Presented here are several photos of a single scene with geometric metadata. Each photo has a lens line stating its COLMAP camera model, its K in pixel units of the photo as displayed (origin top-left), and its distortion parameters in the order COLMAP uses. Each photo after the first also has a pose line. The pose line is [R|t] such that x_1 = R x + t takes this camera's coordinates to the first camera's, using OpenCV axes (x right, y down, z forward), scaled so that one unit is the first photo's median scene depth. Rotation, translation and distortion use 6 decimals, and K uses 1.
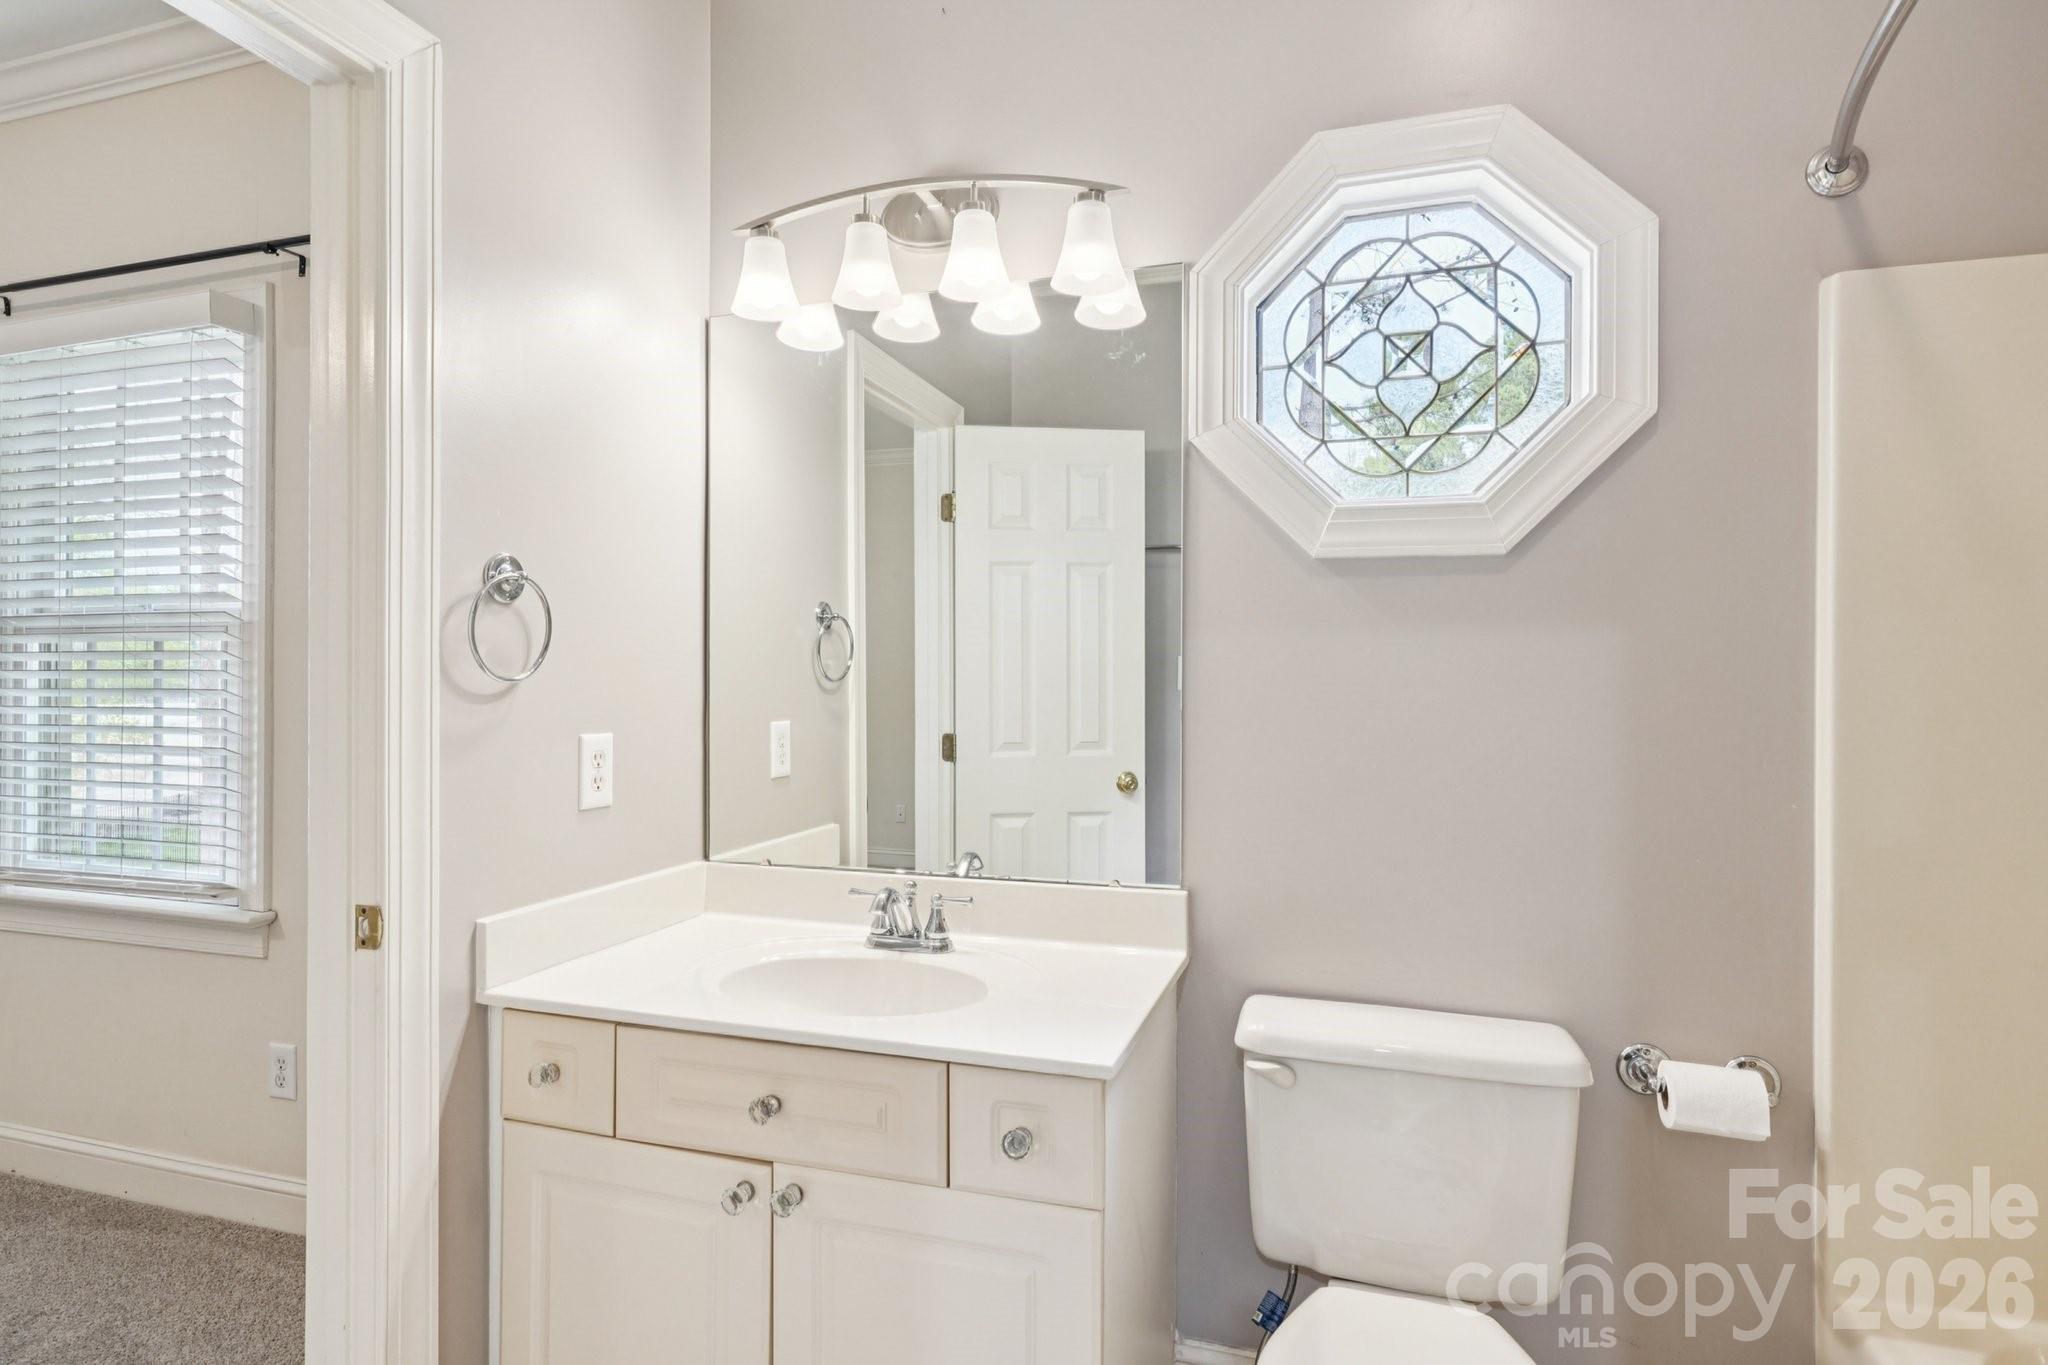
lens RADIAL K [[1073.7, 0, 1026.0], [0, 1073.7, 691.7], [0, 0, 1]] dist [0.001189, -0.000137]
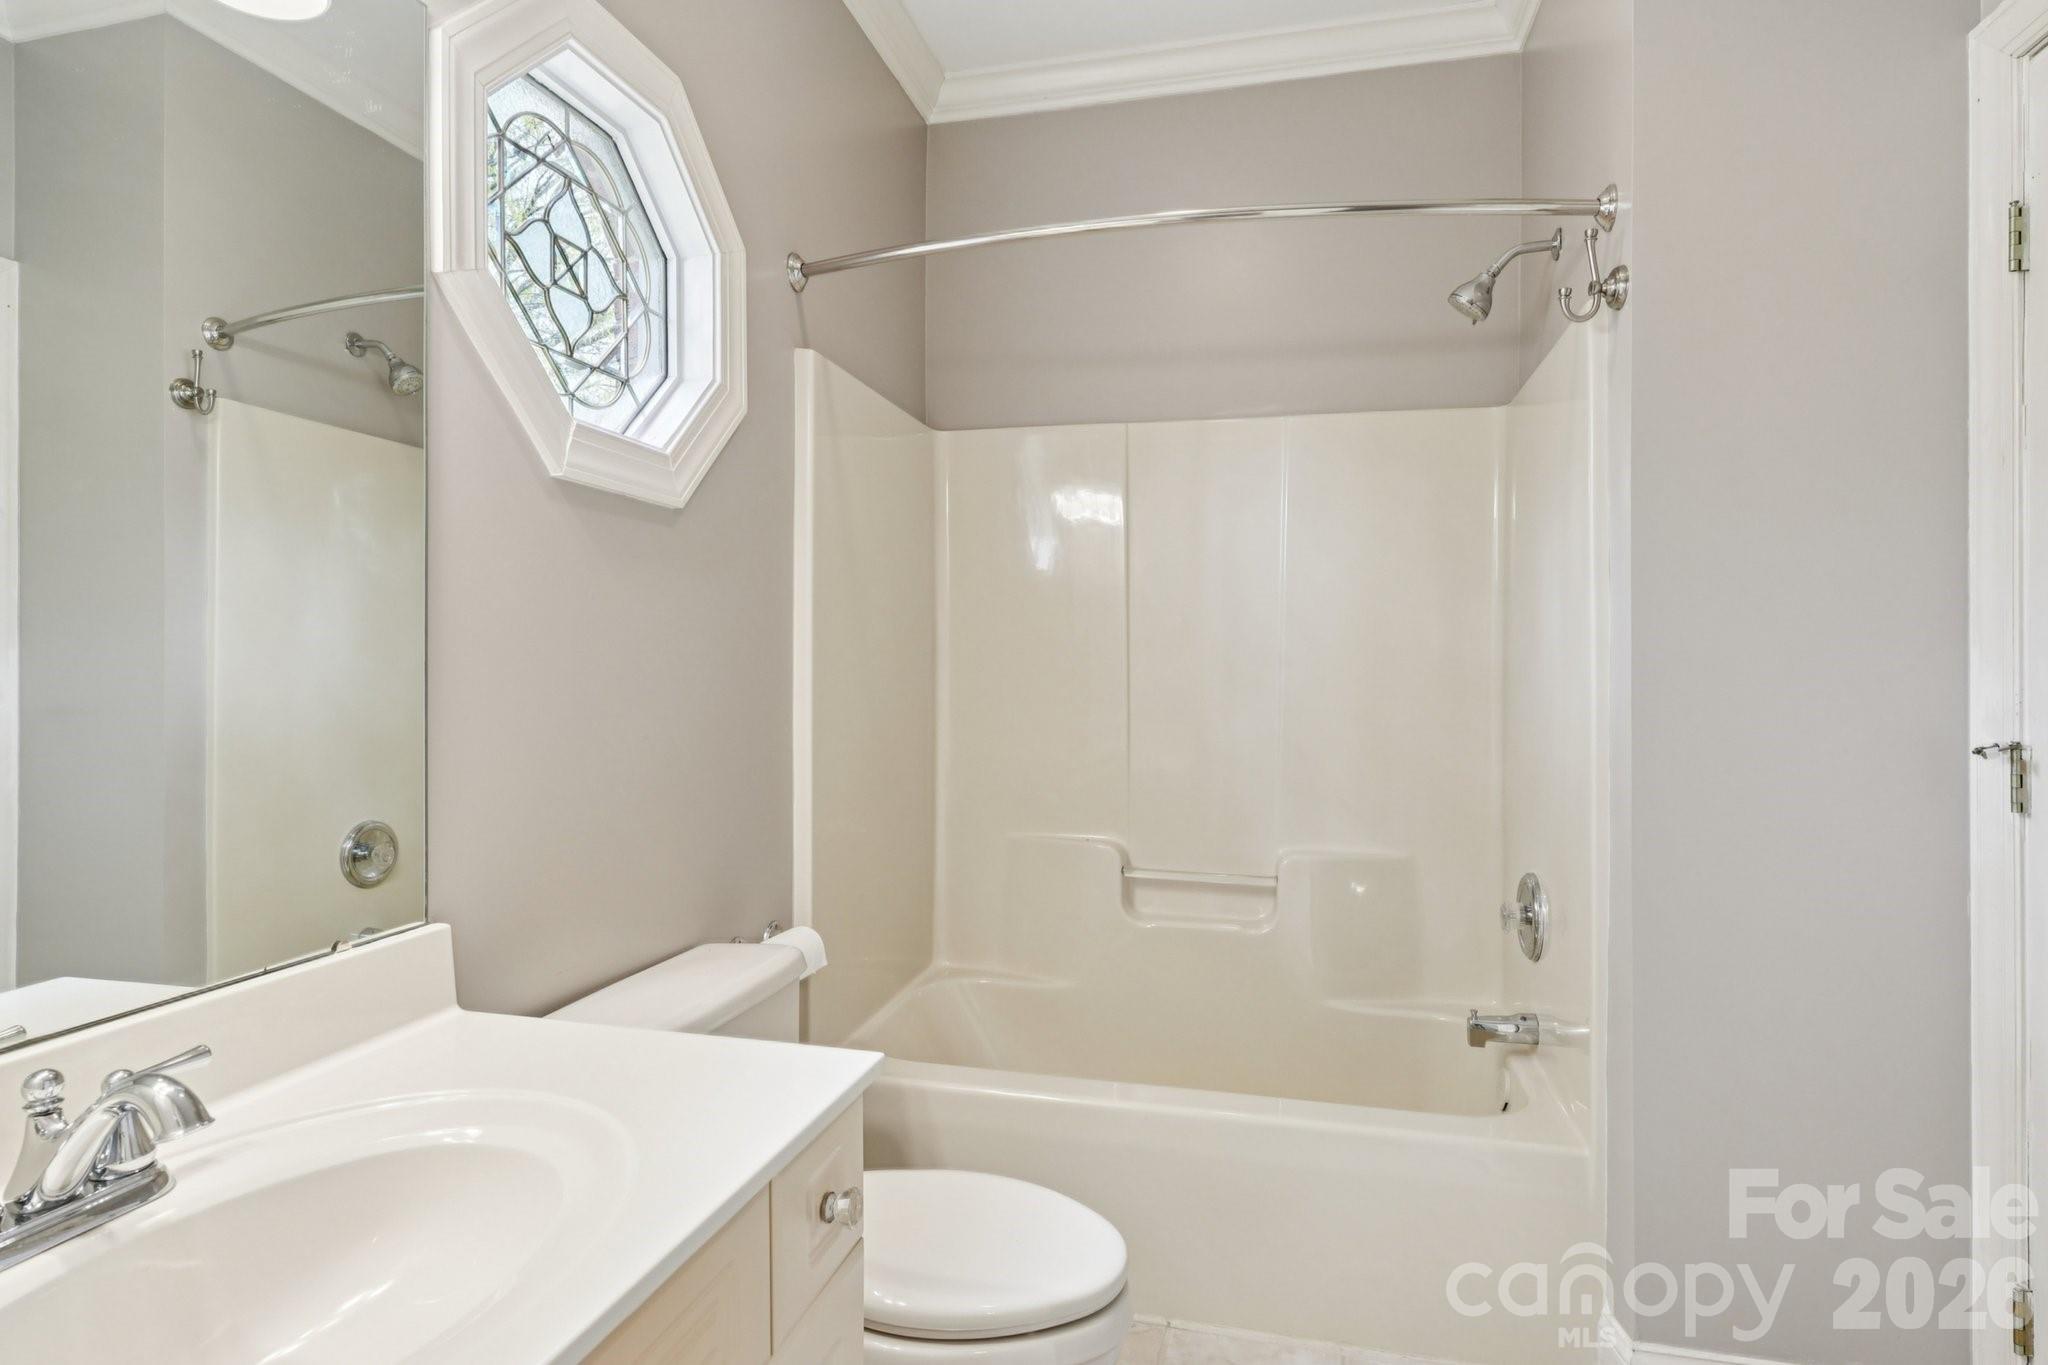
lens RADIAL K [[1073.7, 0, 1022.7], [0, 1073.7, 669.4], [0, 0, 1]] dist [0.001189, -0.000137]
pose [[-0.047219, -0.001989, 0.998883, -0.572310], [0.002348, 0.999995, 0.002102, 0.022610], [-0.998882, 0.002445, -0.047215, 0.678239]]
